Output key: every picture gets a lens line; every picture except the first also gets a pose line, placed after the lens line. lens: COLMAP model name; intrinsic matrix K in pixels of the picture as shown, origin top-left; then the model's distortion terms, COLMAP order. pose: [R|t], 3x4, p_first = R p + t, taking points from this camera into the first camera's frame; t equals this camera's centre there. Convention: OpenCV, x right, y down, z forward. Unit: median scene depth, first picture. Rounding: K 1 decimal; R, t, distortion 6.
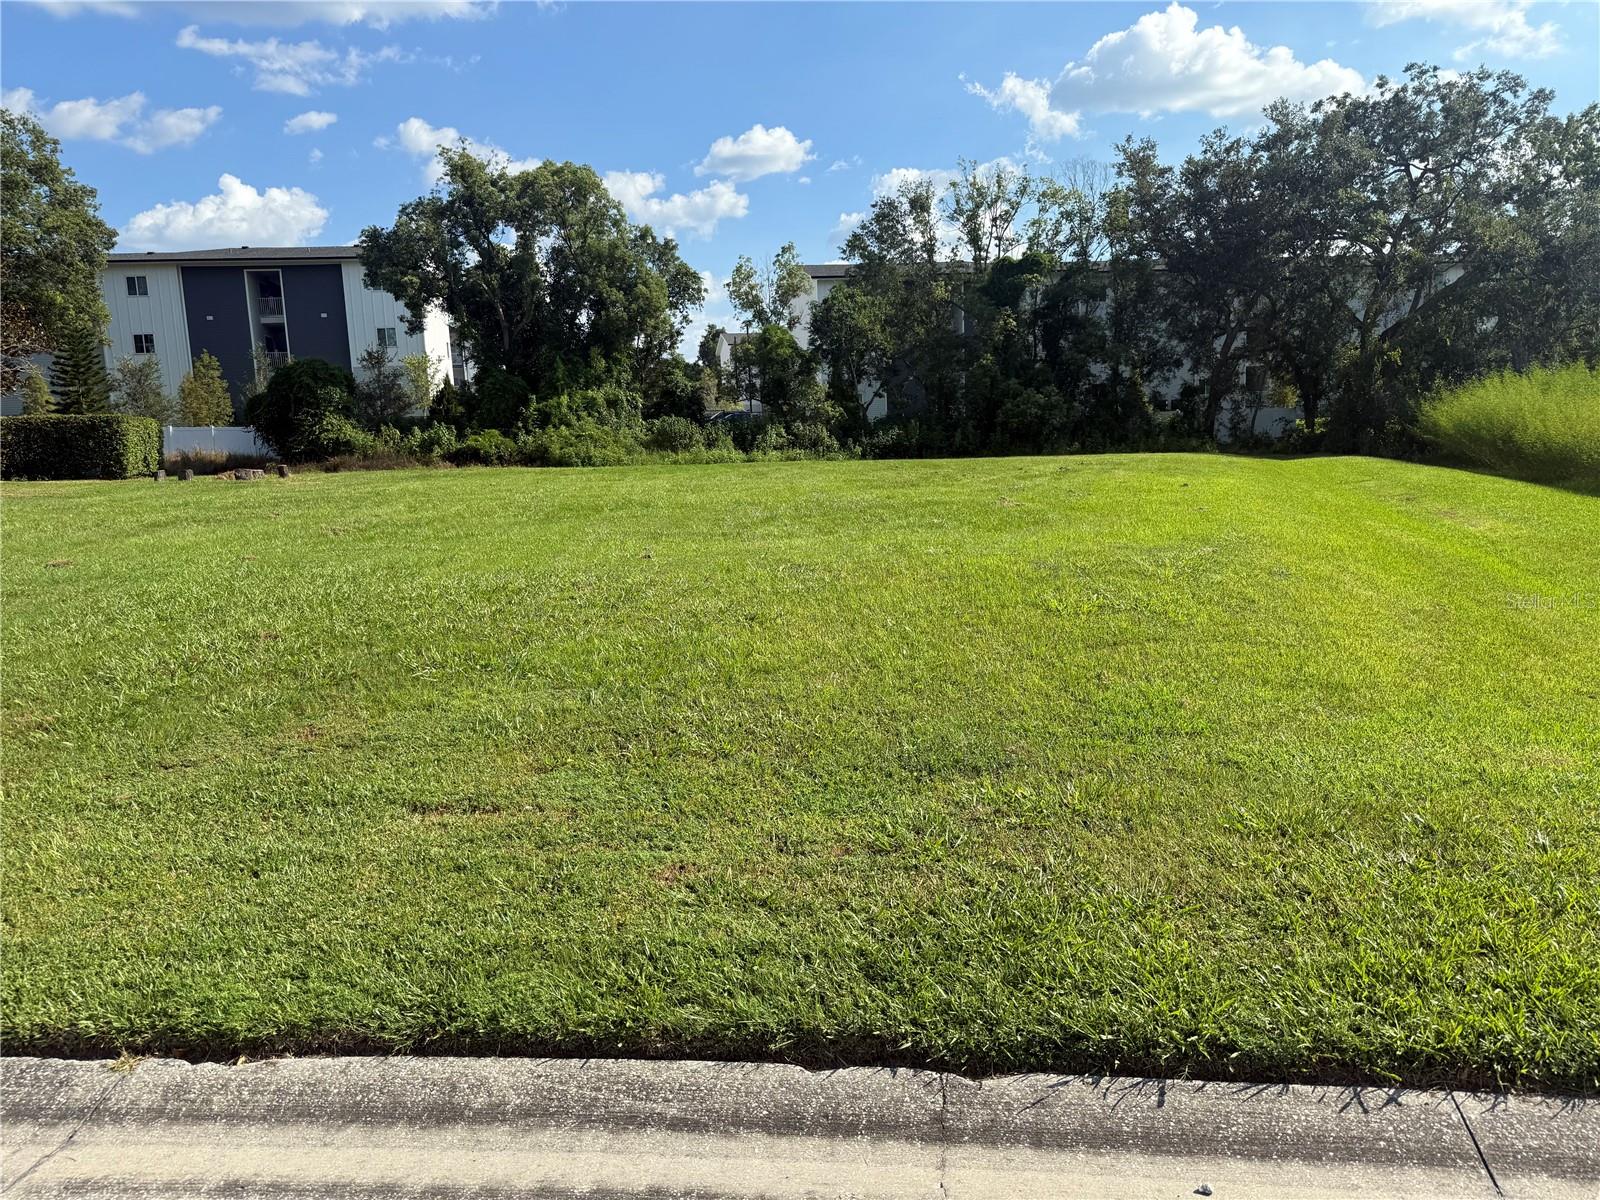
lens RADIAL K [[1103.4, 0, 805.6], [0, 1103.4, 618.1], [0, 0, 1]] dist [0.098337, -0.128206]
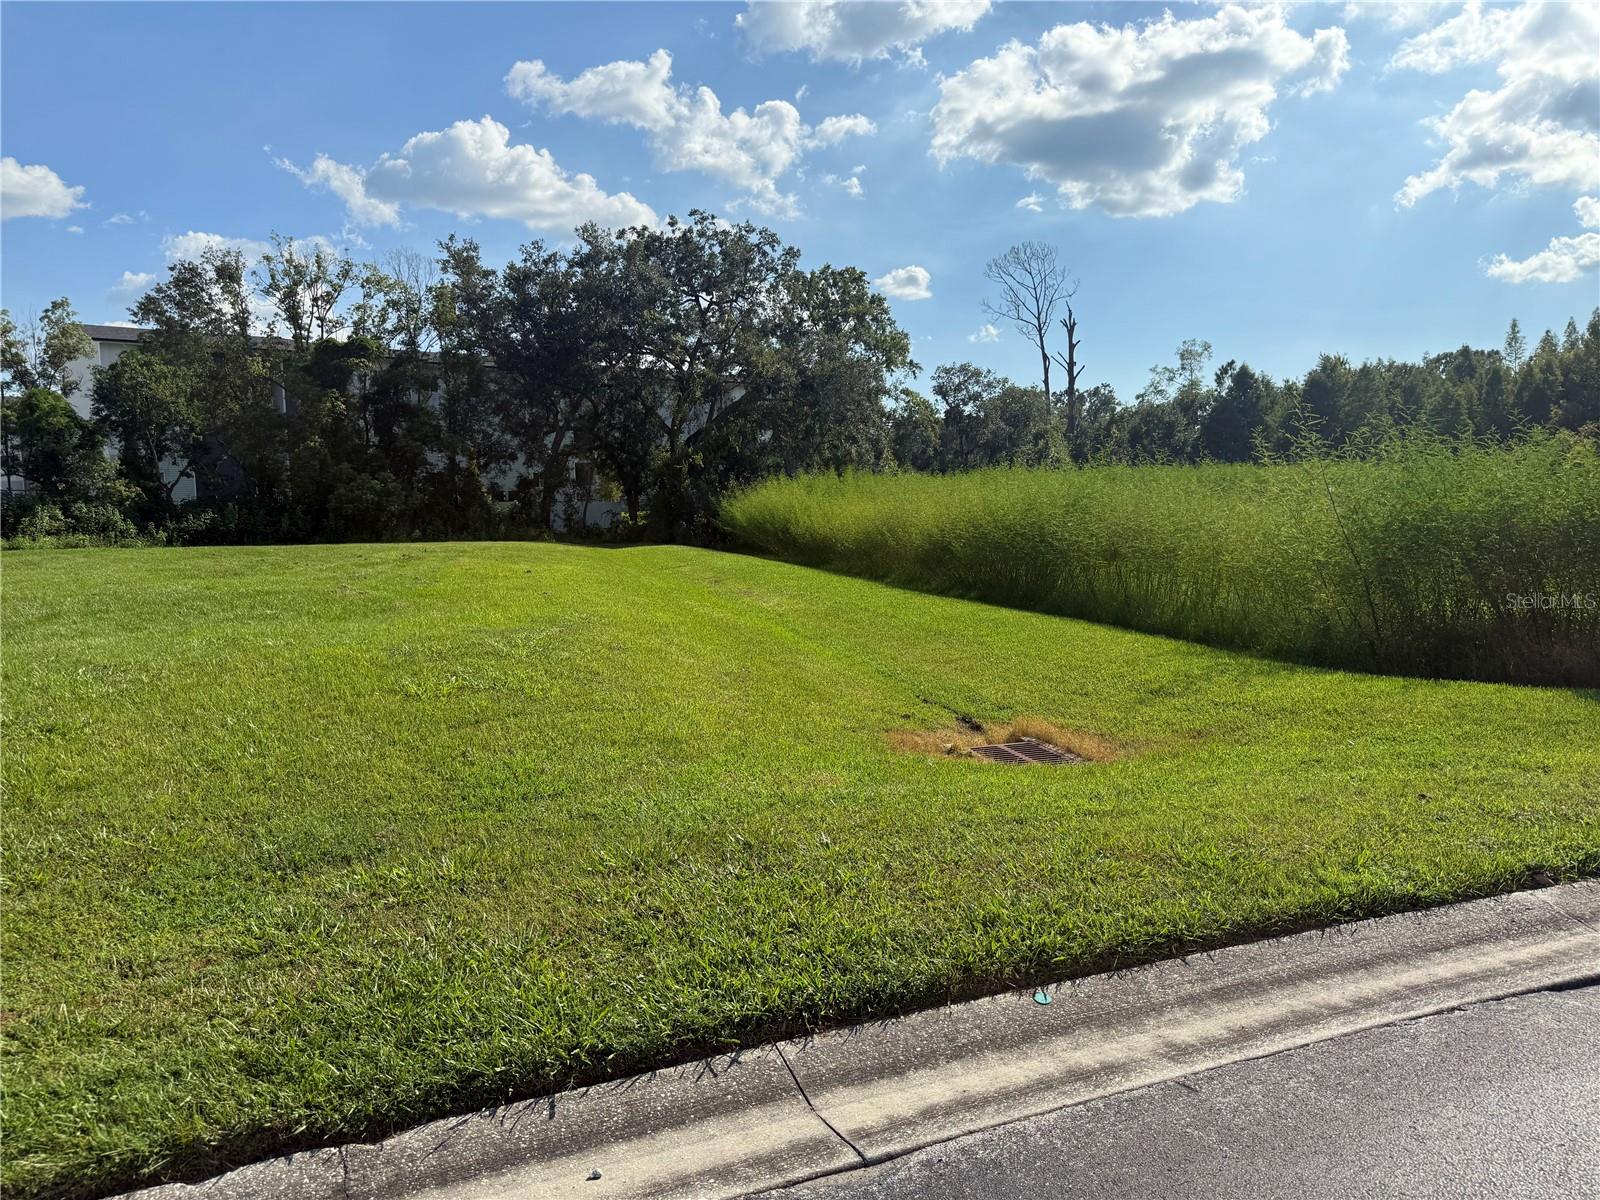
lens RADIAL K [[1134.5, 0, 800.0], [0, 1134.5, 600.0], [0, 0, 1]] dist [0.031605, -0.068628]
pose [[0.845658, -0.025394, 0.533121, -0.011255], [0.076721, 0.994277, -0.074338, 0.005271], [-0.528182, 0.103766, 0.842767, -0.023130]]
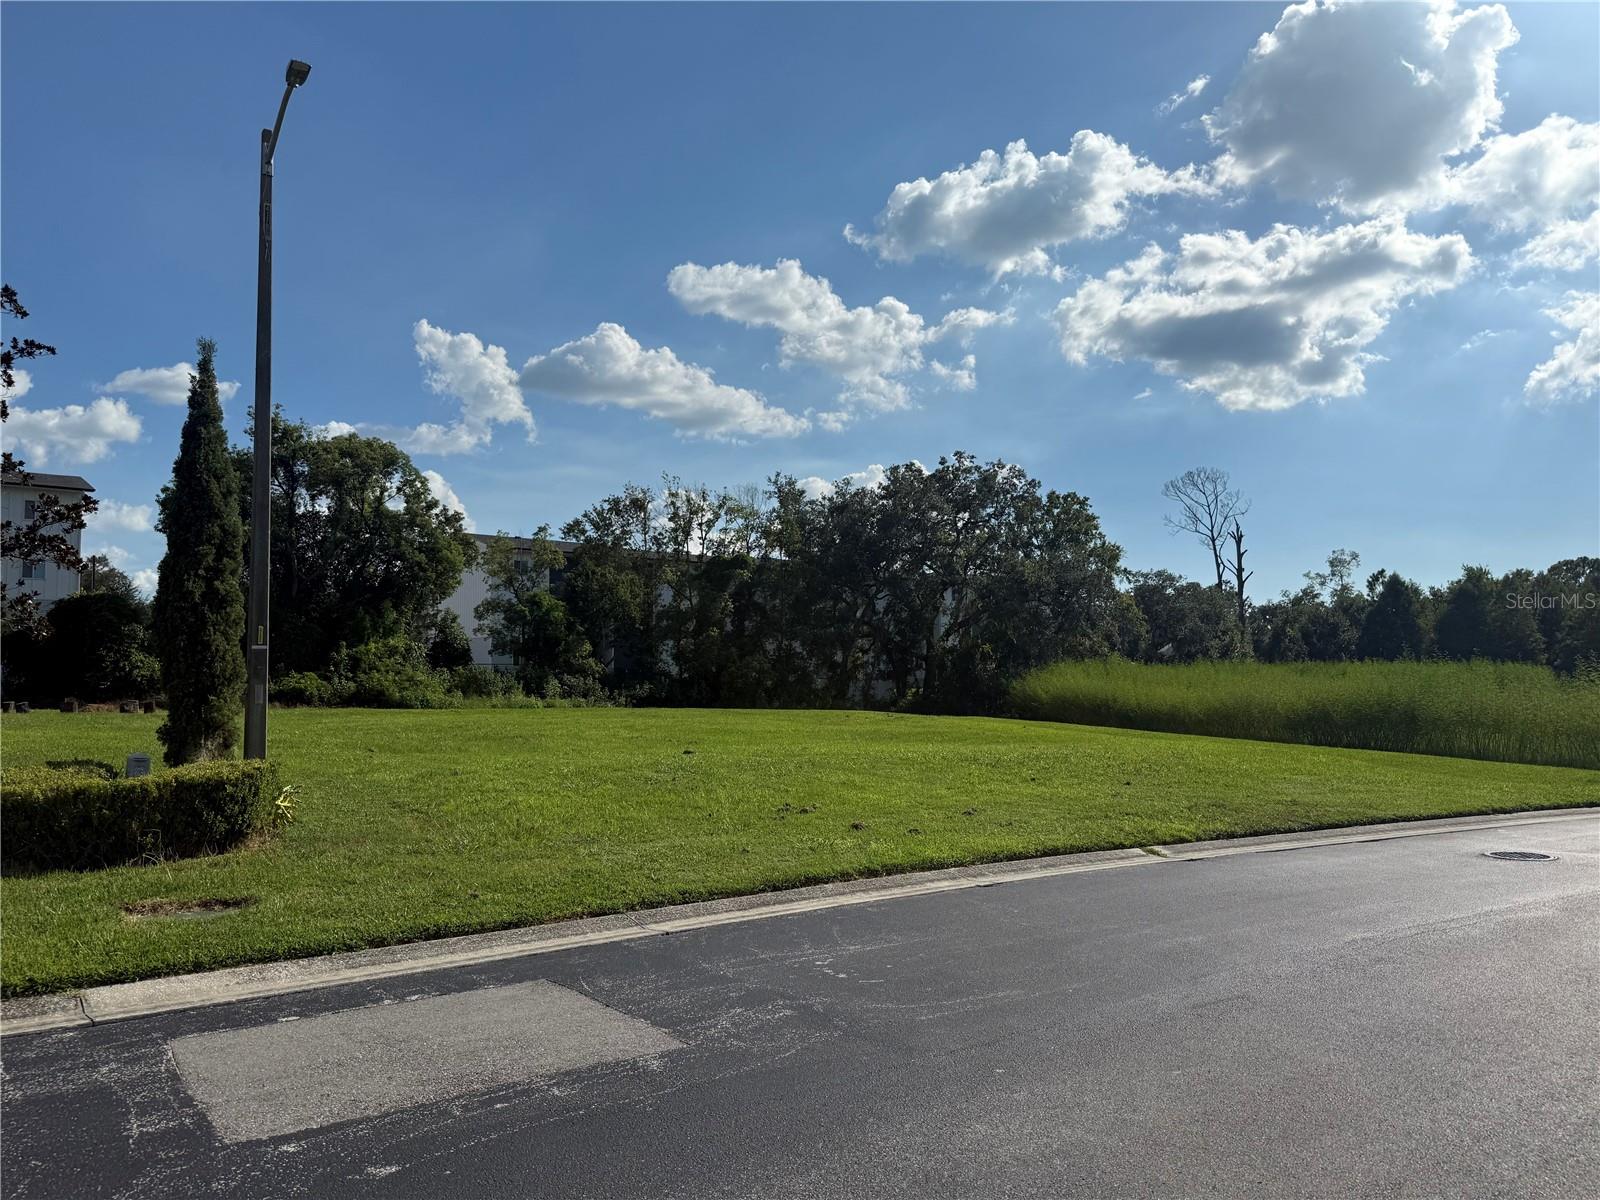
lens RADIAL K [[1124.9, 0, 800.0], [0, 1124.9, 600.0], [0, 0, 1]] dist [0.048253, -0.064381]
pose [[0.877669, 0.073403, 0.473613, -0.631437], [0.044556, 0.971425, -0.233125, 0.053638], [-0.477191, 0.225709, 0.849320, -0.220561]]
